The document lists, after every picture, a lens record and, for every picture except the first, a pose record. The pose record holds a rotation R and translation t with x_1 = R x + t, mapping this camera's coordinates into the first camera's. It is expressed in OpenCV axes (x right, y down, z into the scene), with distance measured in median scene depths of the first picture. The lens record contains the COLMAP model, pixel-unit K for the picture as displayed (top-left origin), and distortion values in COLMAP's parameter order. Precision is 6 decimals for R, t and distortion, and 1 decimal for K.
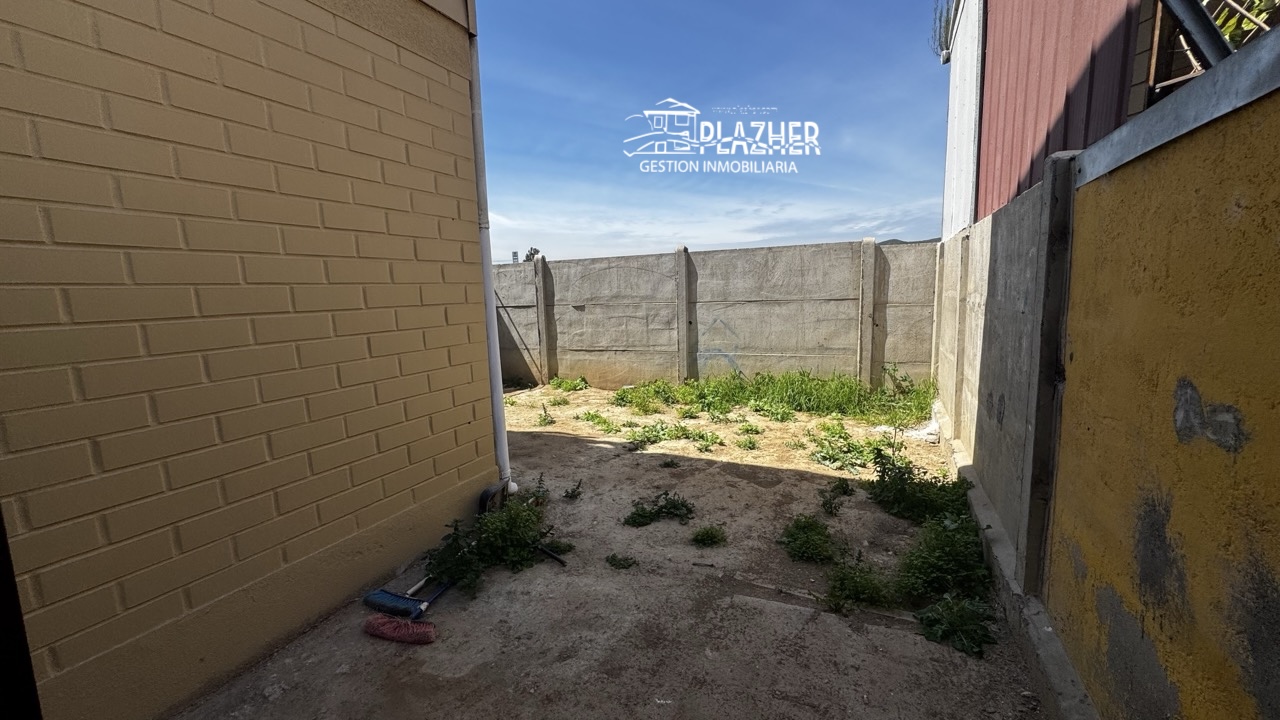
lens RADIAL K [[512.0, 0, 640.0], [0, 512.0, 360.0], [0, 0, 1]] dist [-0.003187, -0.000065]
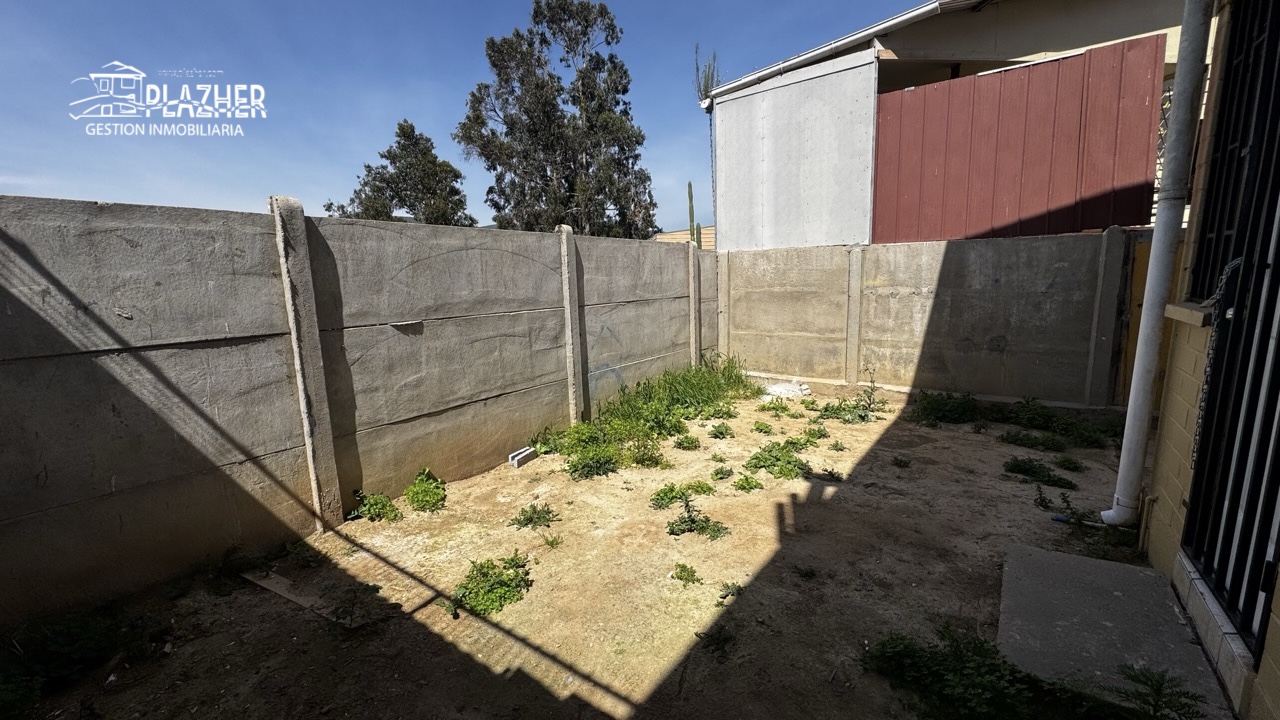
lens RADIAL K [[512.0, 0, 640.0], [0, 512.0, 360.0], [0, 0, 1]] dist [-0.003187, -0.000065]
pose [[0.187875, -0.135044, 0.972865, -0.564059], [0.144599, 0.983513, 0.108598, -0.098685], [-0.971491, 0.120272, 0.204305, 0.740069]]
